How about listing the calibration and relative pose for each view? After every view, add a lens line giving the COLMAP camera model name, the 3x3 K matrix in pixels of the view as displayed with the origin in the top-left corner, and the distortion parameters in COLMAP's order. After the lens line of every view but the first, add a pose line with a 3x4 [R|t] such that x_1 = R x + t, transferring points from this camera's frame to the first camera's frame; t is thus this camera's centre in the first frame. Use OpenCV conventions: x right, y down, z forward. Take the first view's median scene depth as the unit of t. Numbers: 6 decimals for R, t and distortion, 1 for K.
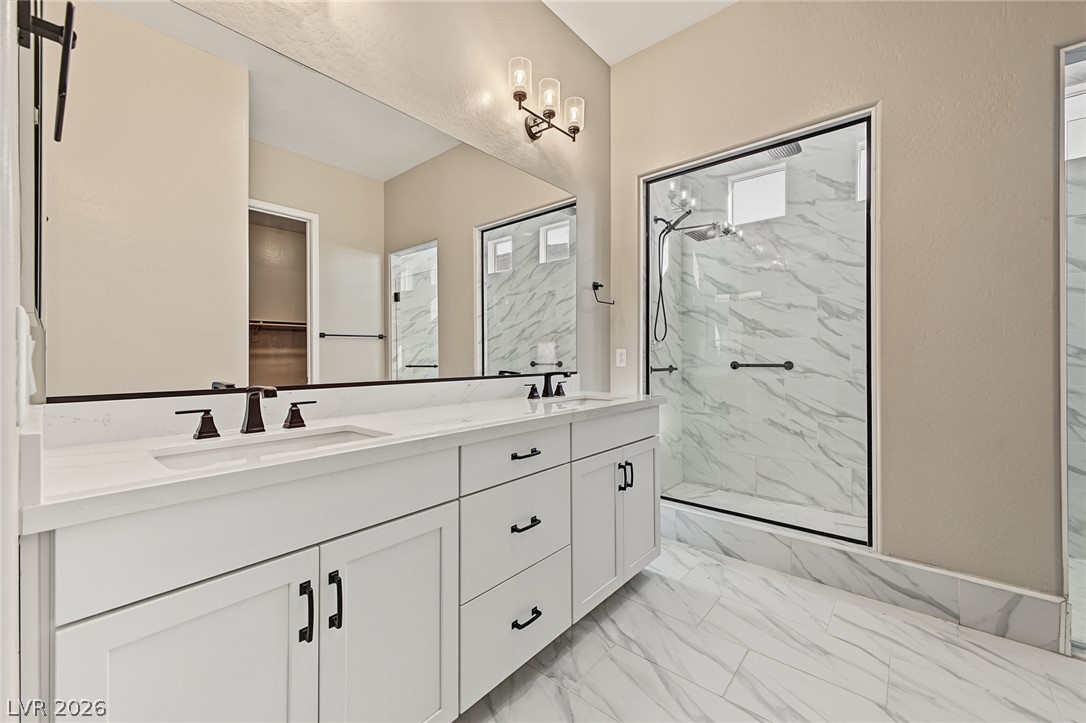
lens RADIAL K [[429.5, 0, 547.2], [0, 429.5, 354.7], [0, 0, 1]] dist [0.016728, -0.004034]
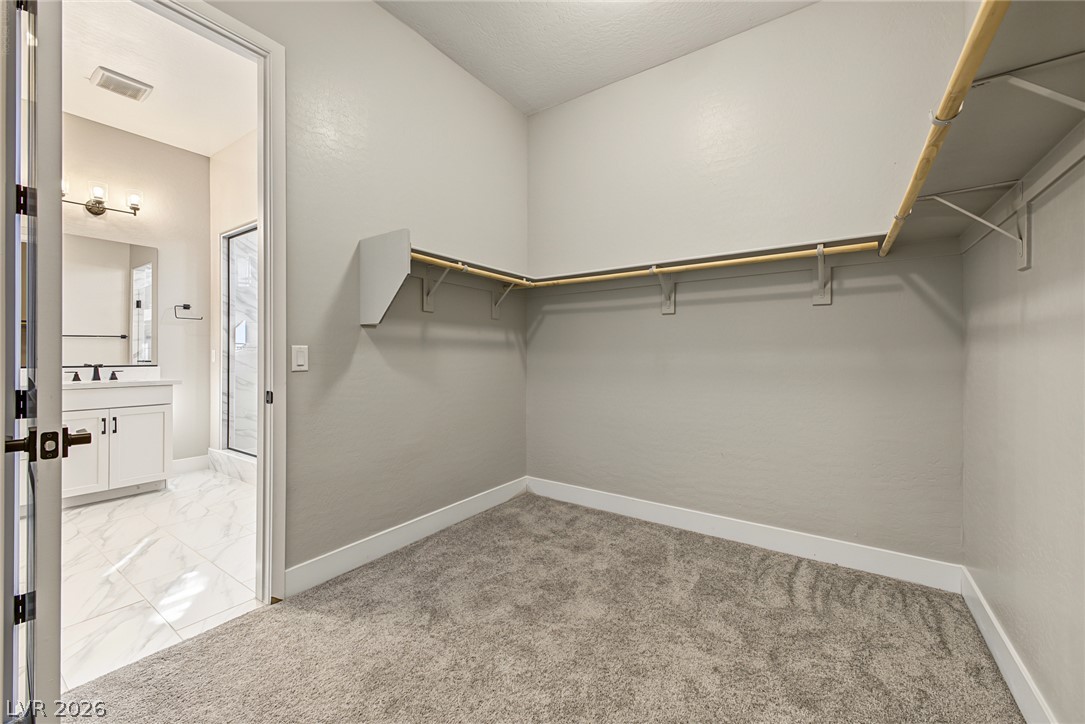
lens RADIAL K [[429.1, 0, 545.6], [0, 429.1, 354.7], [0, 0, 1]] dist [0.016728, -0.004034]
pose [[0.994684, 0.005744, 0.102809, 0.847878], [-0.006908, 0.999916, 0.010963, -0.015883], [-0.102738, -0.011615, 0.994641, -0.435997]]
